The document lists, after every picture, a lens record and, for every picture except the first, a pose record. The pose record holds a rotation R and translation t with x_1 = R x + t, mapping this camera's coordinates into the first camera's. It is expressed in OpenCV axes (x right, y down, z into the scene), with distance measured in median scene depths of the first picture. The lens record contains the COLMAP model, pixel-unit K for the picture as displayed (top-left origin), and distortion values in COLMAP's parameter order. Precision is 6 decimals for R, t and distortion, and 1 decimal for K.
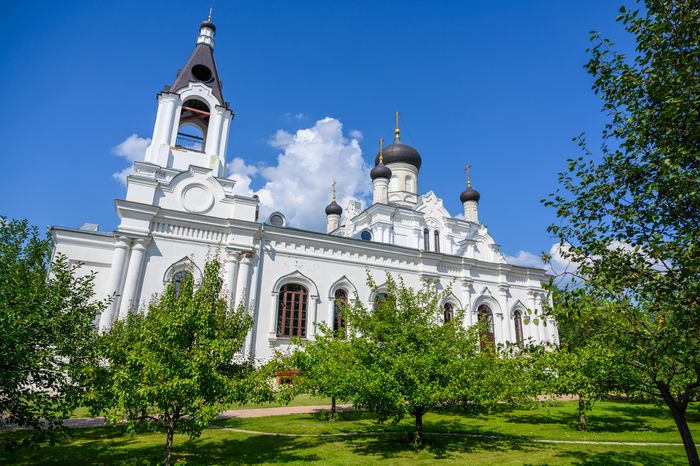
lens RADIAL K [[411.2, 0, 350.0], [0, 411.2, 233.0], [0, 0, 1]] dist [0.002073, 0.000083]
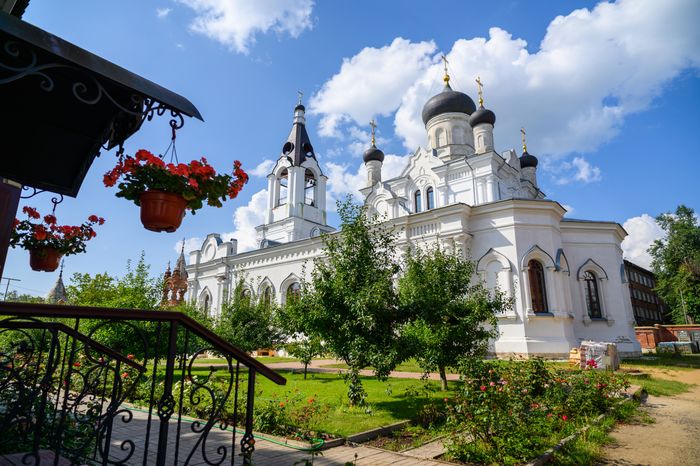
lens RADIAL K [[414.3, 0, 350.0], [0, 414.3, 233.0], [0, 0, 1]] dist [-0.002207, -0.002272]
pose [[0.404415, -0.241280, -0.882175, 1.642449], [0.313061, 0.942824, -0.114351, 0.250158], [0.859326, -0.229929, 0.456828, 0.687637]]
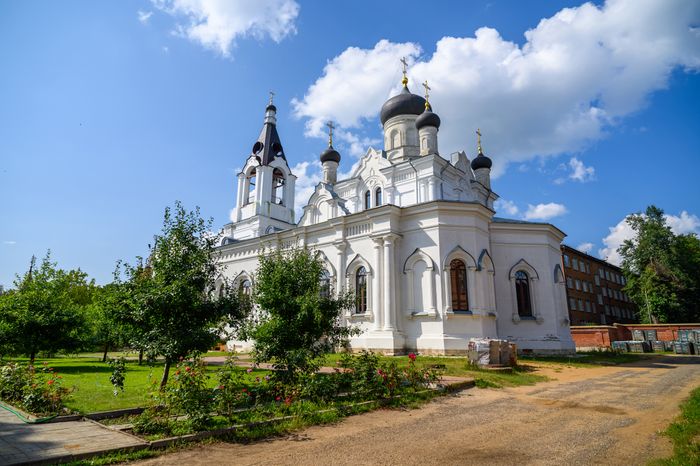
lens RADIAL K [[411.2, 0, 350.0], [0, 411.2, 233.0], [0, 0, 1]] dist [0.002073, 0.000083]
pose [[0.401043, -0.232635, -0.886028, 1.758435], [0.305868, 0.945714, -0.109862, 0.312074], [0.863487, -0.226948, 0.450428, 0.854800]]
